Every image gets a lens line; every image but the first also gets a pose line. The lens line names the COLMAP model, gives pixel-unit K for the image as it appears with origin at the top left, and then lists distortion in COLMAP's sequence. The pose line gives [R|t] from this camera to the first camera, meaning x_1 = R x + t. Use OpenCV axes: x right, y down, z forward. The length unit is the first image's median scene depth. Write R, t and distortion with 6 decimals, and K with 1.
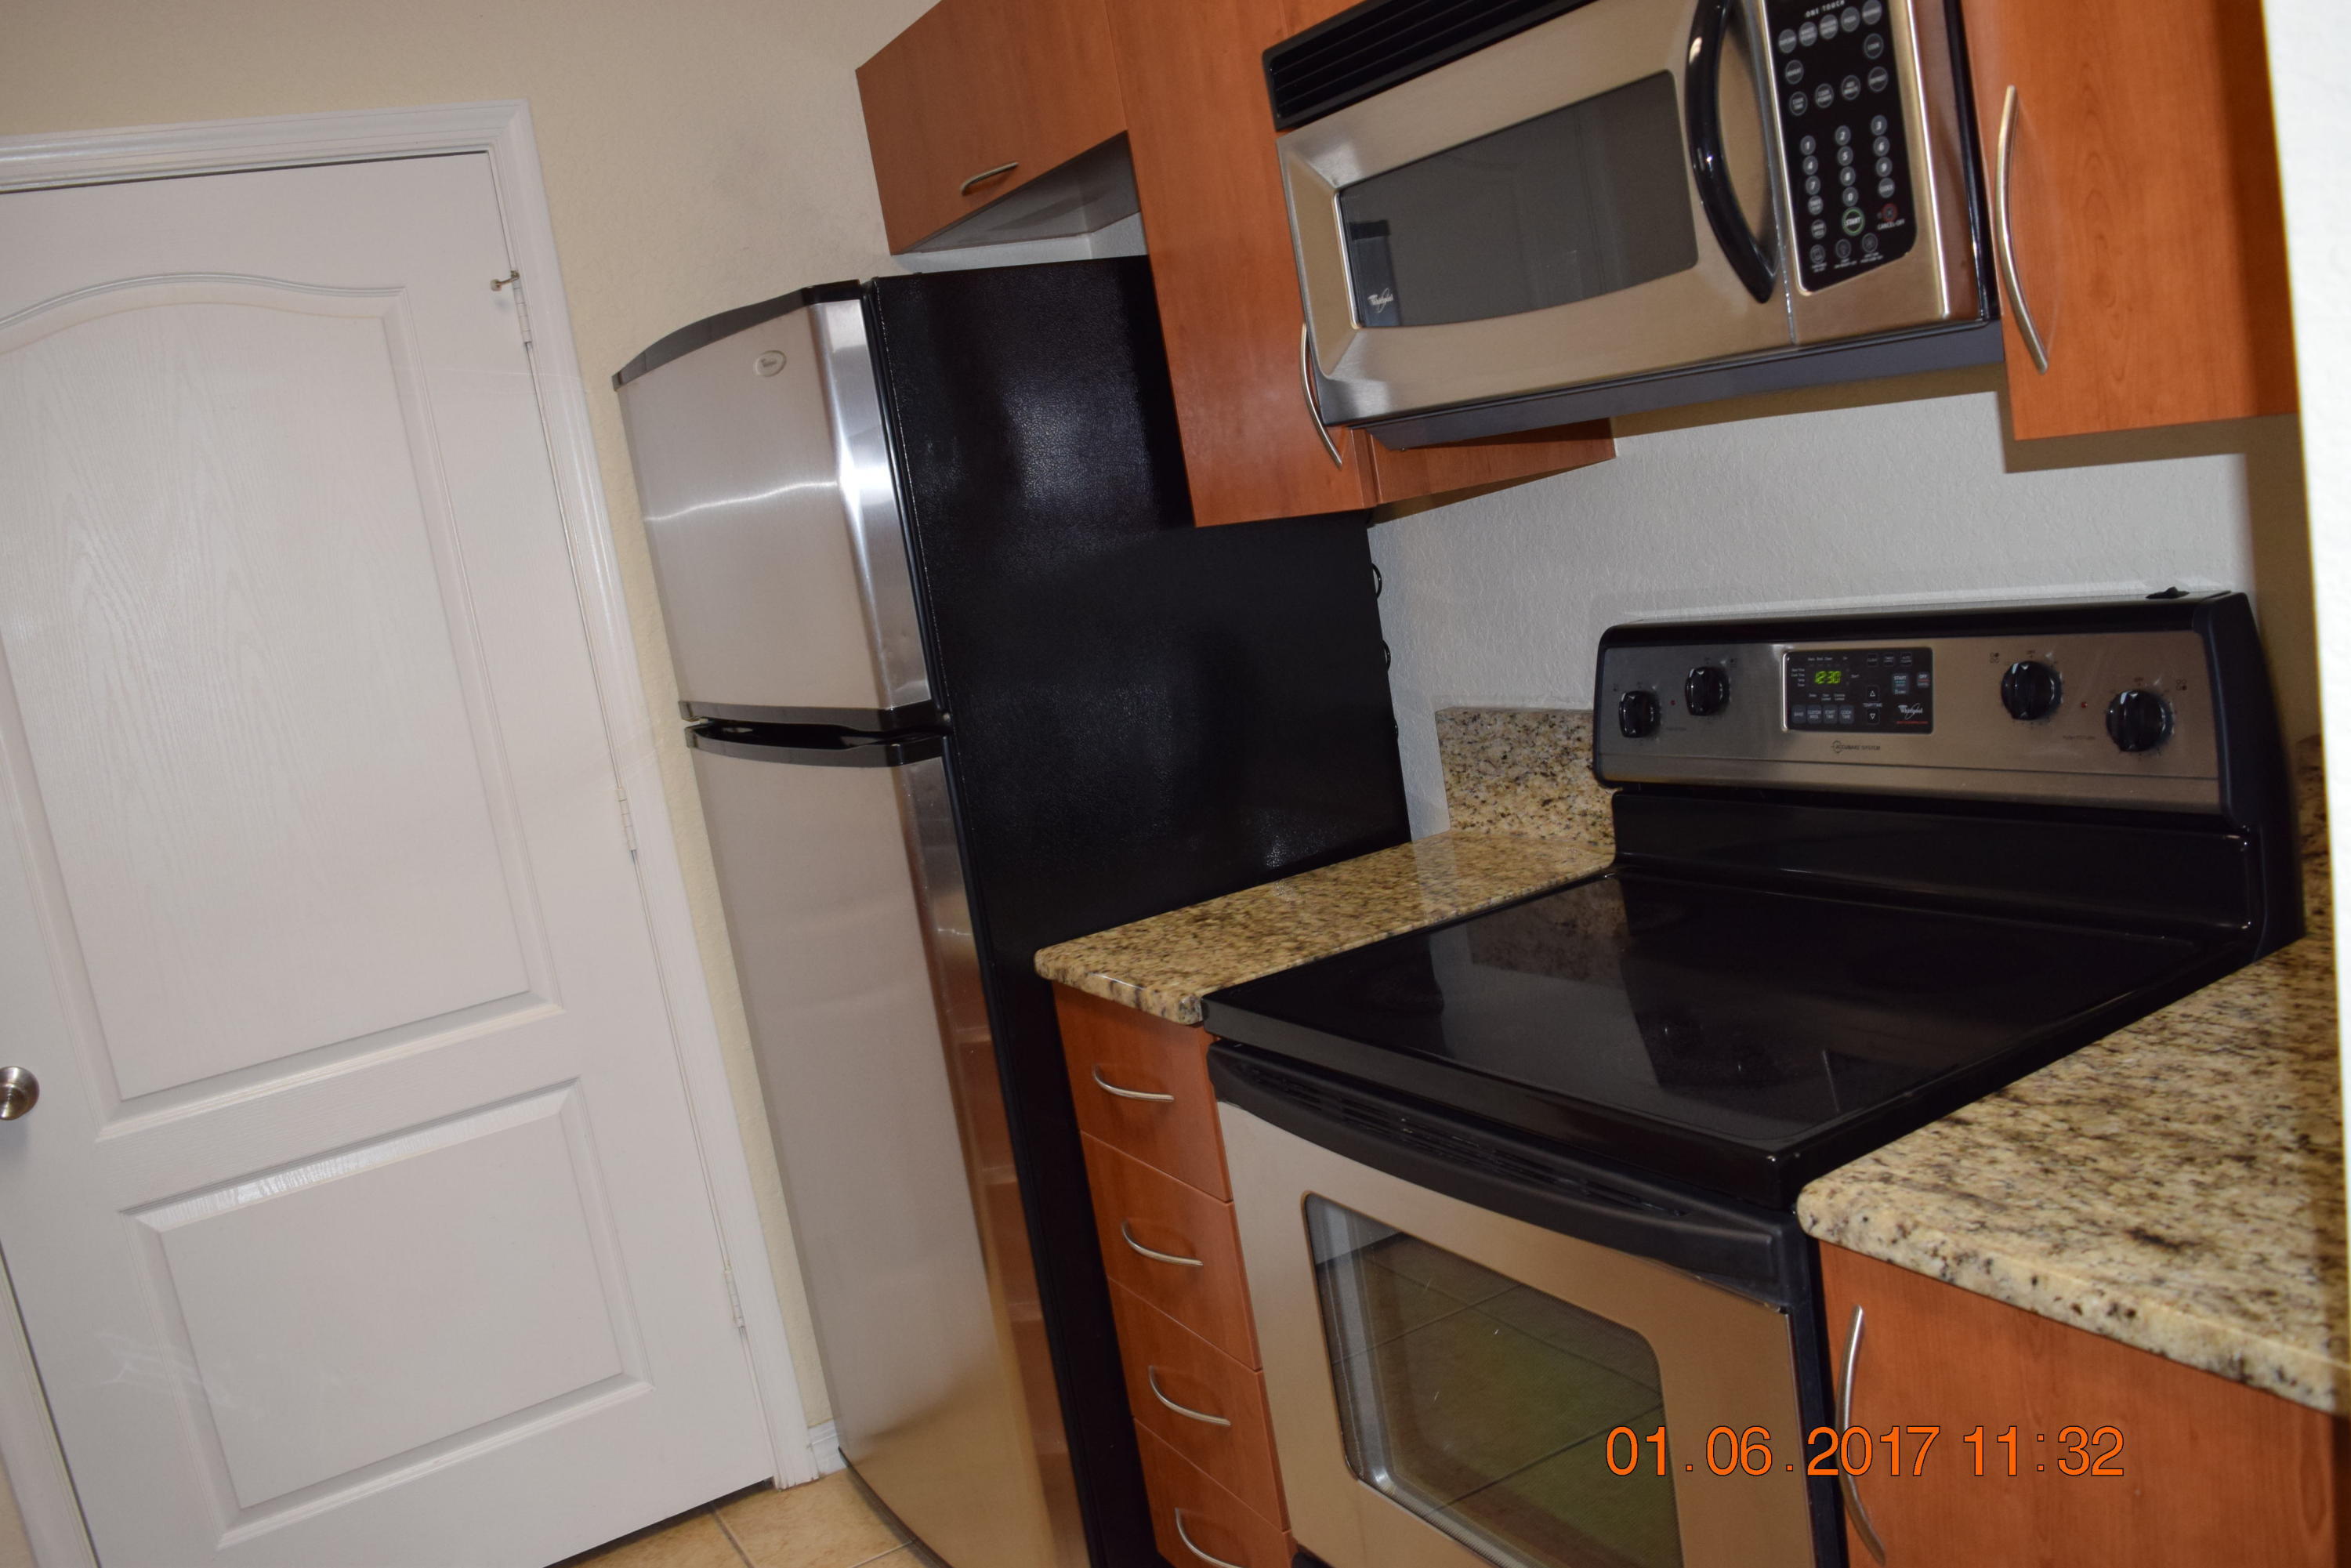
lens RADIAL K [[1835.9, 0, 1175.5], [0, 1835.9, 784.0], [0, 0, 1]] dist [-0.102503, 0.029172]
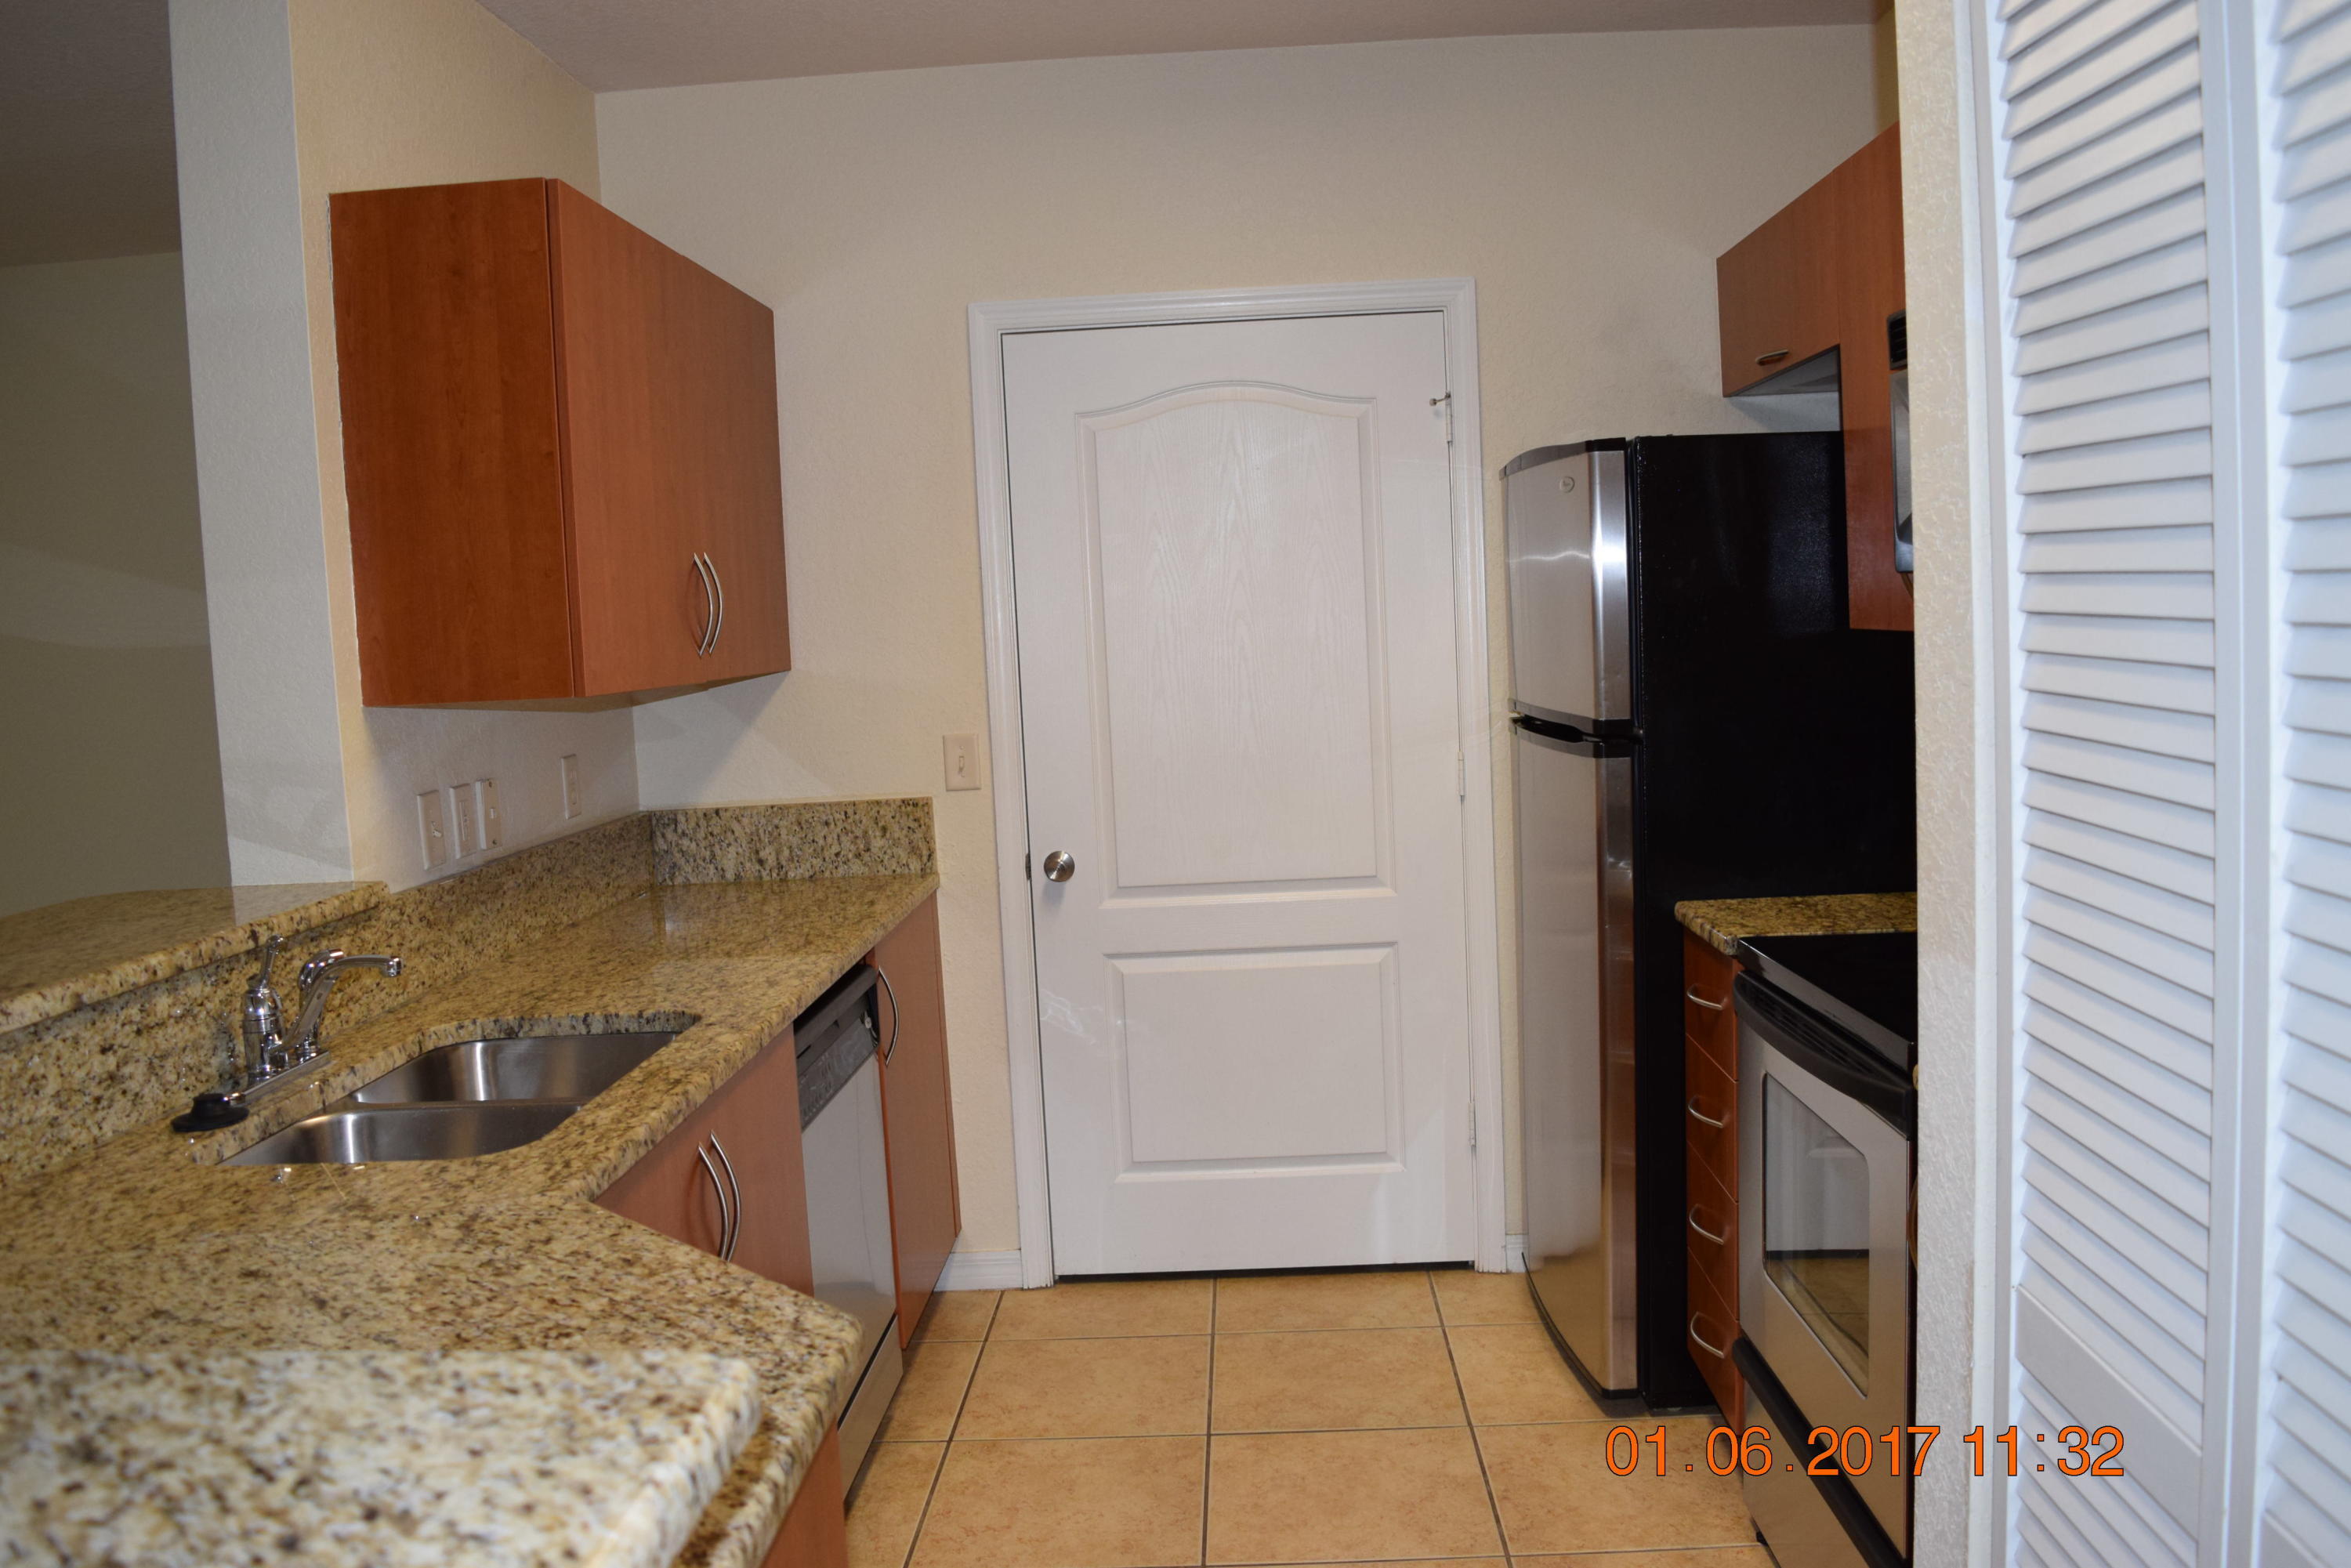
lens RADIAL K [[1835.9, 0, 1175.5], [0, 1835.9, 784.0], [0, 0, 1]] dist [-0.102503, 0.029172]
pose [[0.840175, 0.171593, -0.514453, 0.302905], [-0.177589, 0.983372, 0.037970, 0.014737], [0.512414, 0.059460, 0.856677, -0.424280]]
